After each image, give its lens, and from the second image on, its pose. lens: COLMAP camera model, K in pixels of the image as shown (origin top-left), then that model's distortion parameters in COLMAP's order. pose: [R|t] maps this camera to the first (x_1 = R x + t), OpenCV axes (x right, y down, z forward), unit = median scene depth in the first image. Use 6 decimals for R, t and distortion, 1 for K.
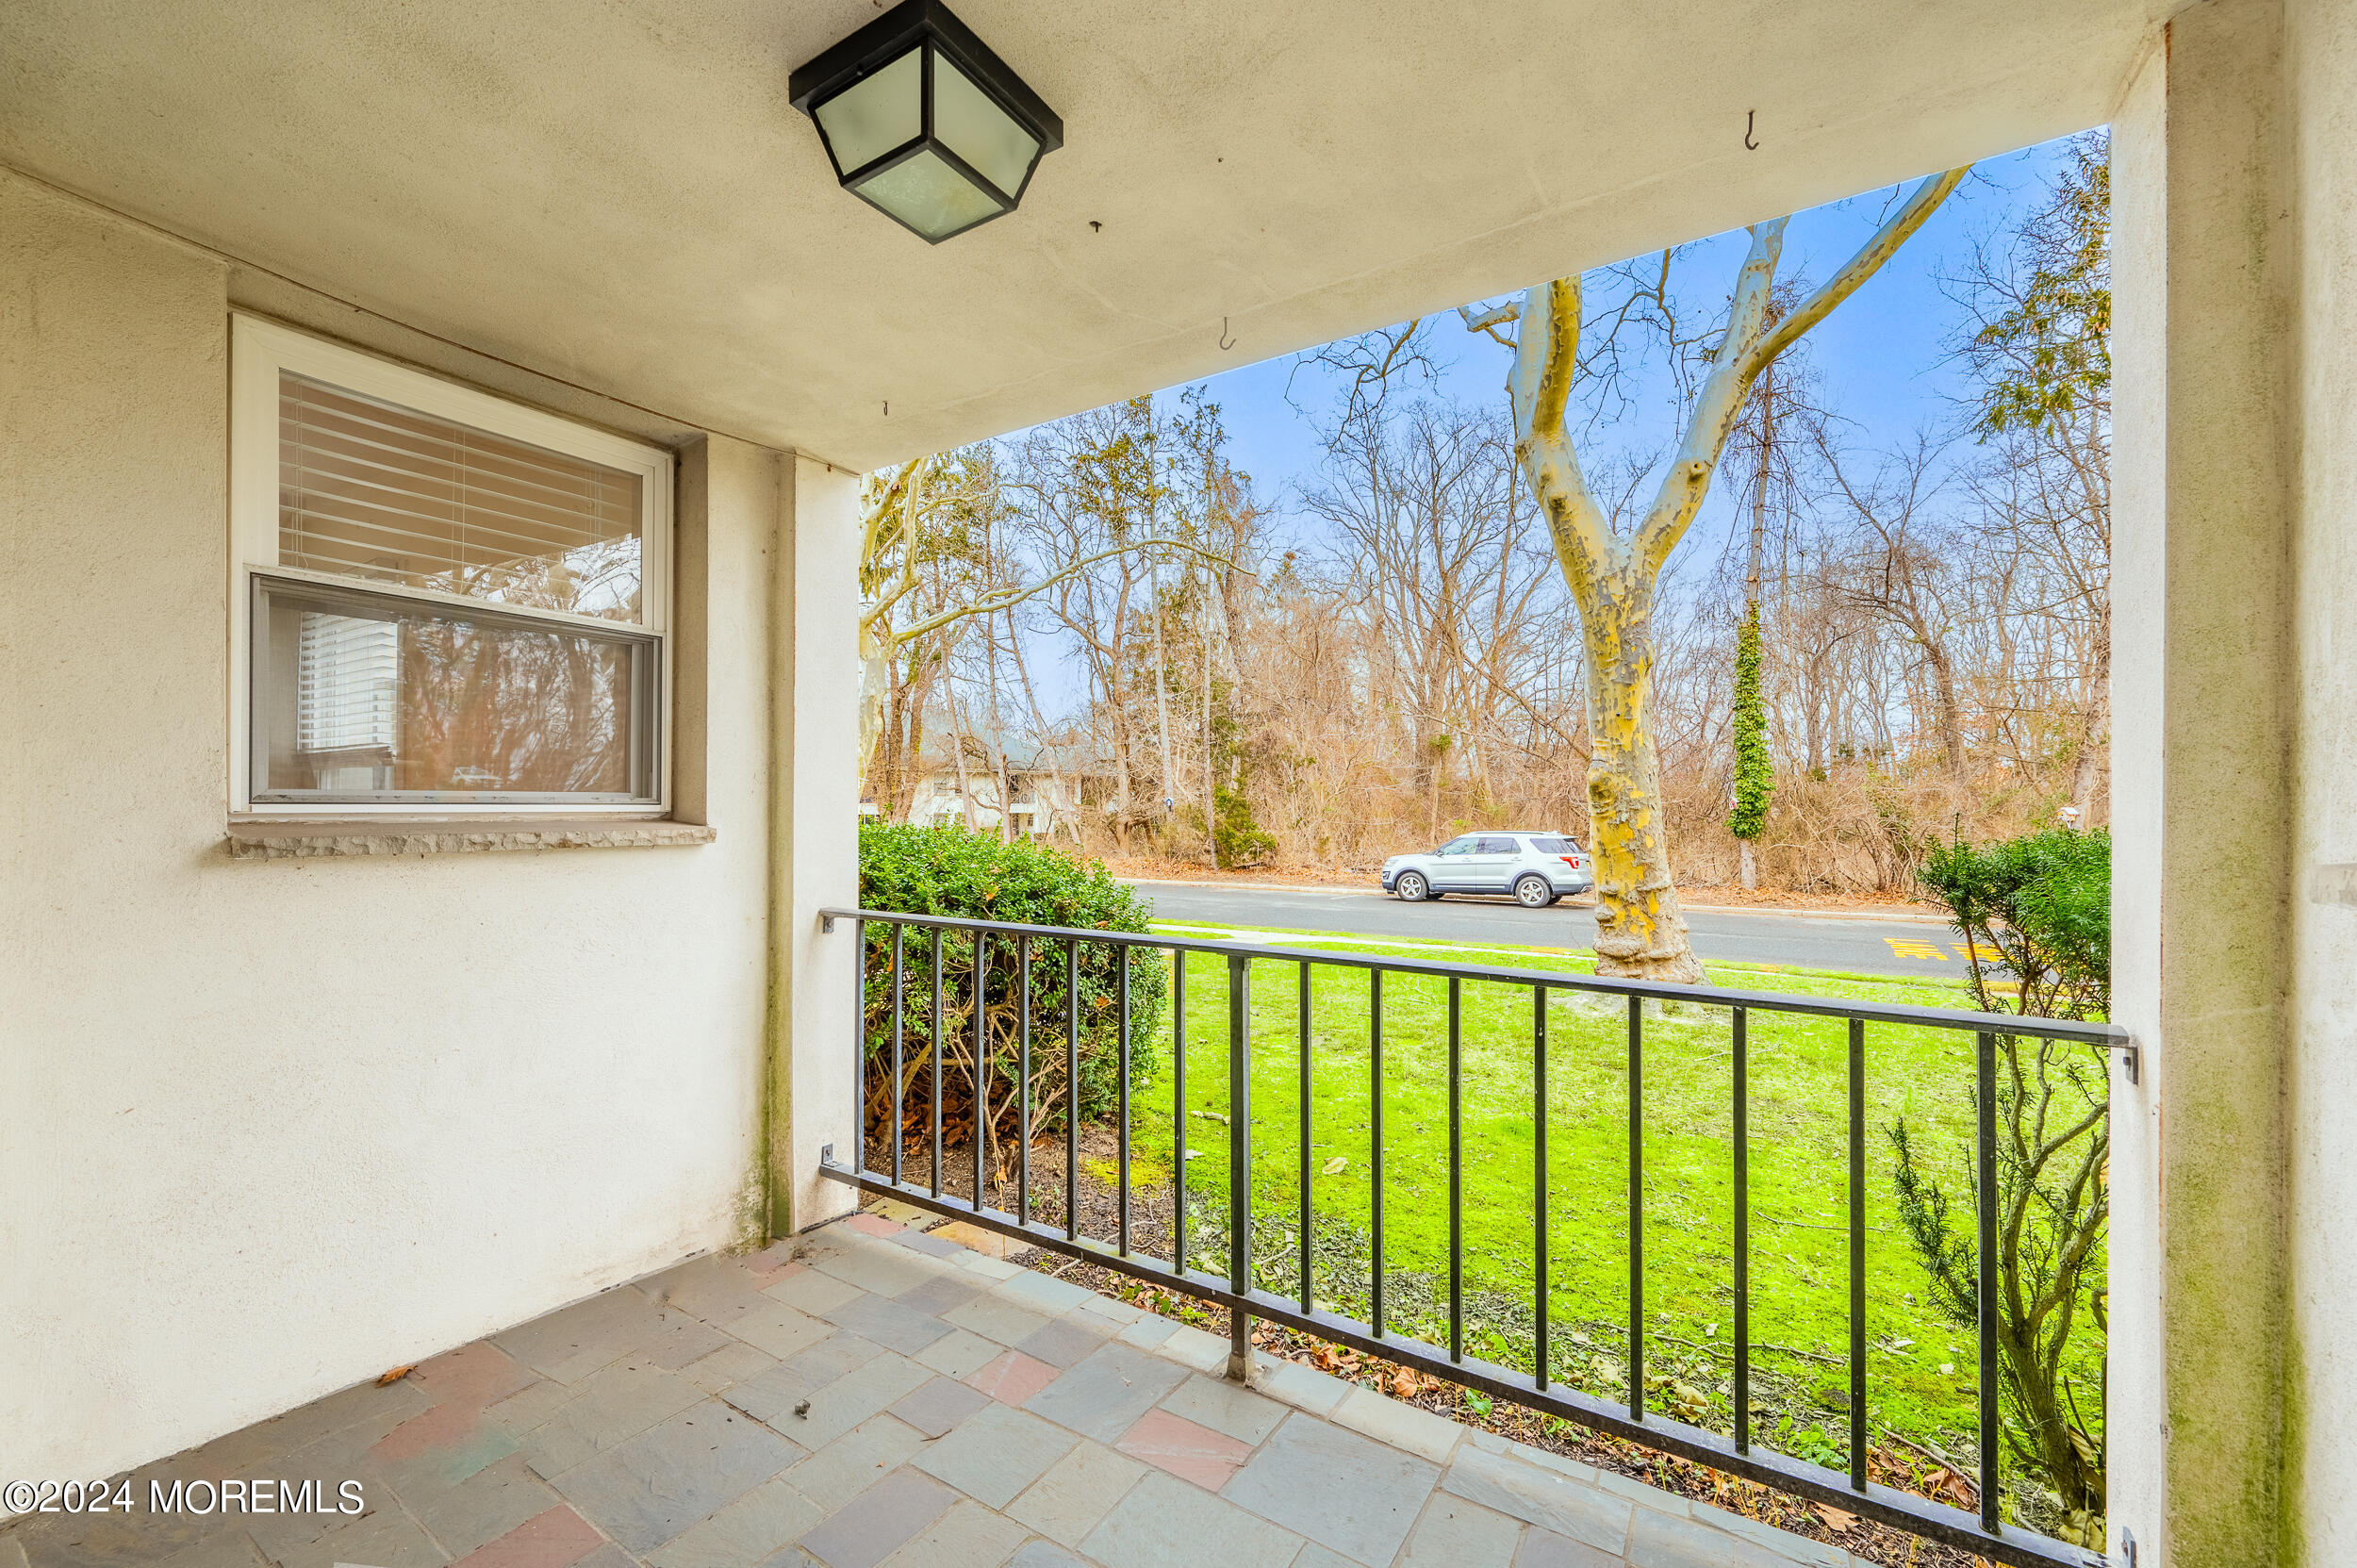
lens RADIAL K [[943.3, 0, 1232.0], [0, 943.3, 793.3], [0, 0, 1]] dist [-0.001490, 0.000325]
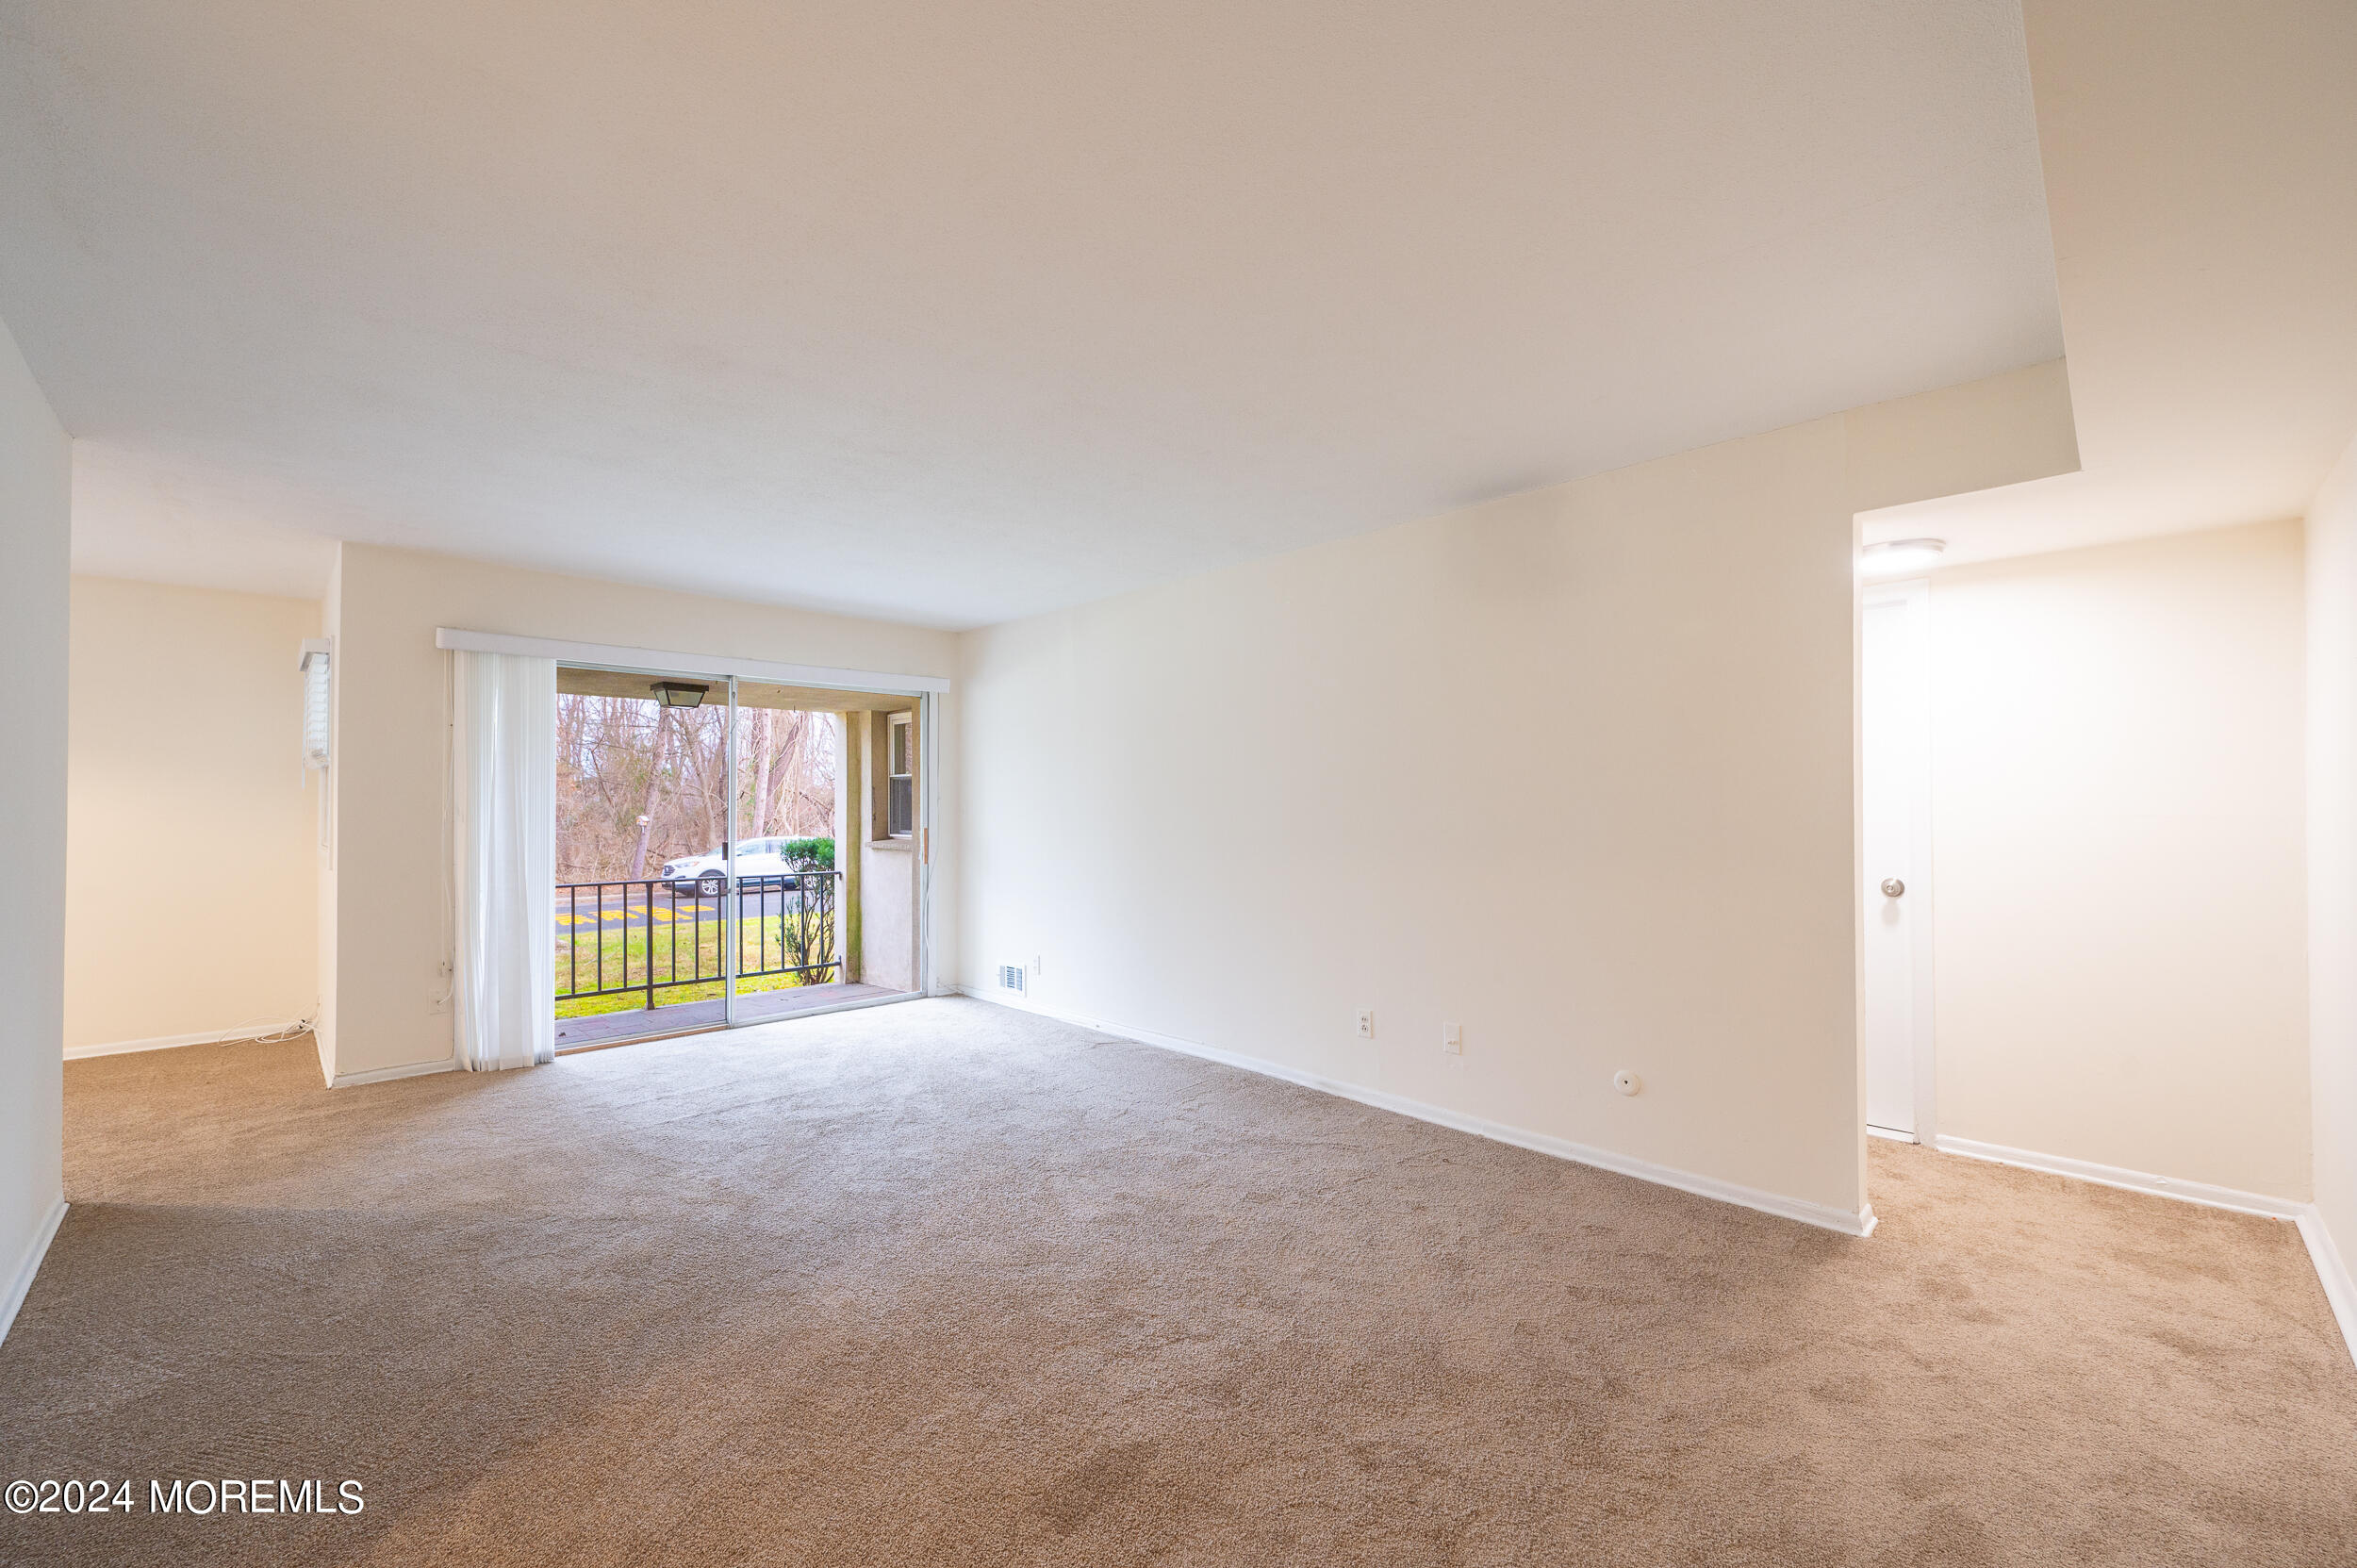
lens RADIAL K [[943.3, 0, 1181.0], [0, 943.3, 799.9], [0, 0, 1]] dist [-0.001490, 0.000325]
pose [[0.253043, 0.004610, 0.967444, -2.792481], [-0.011479, 0.999933, -0.001762, -0.140004], [-0.967387, -0.010660, 0.253079, -1.689498]]
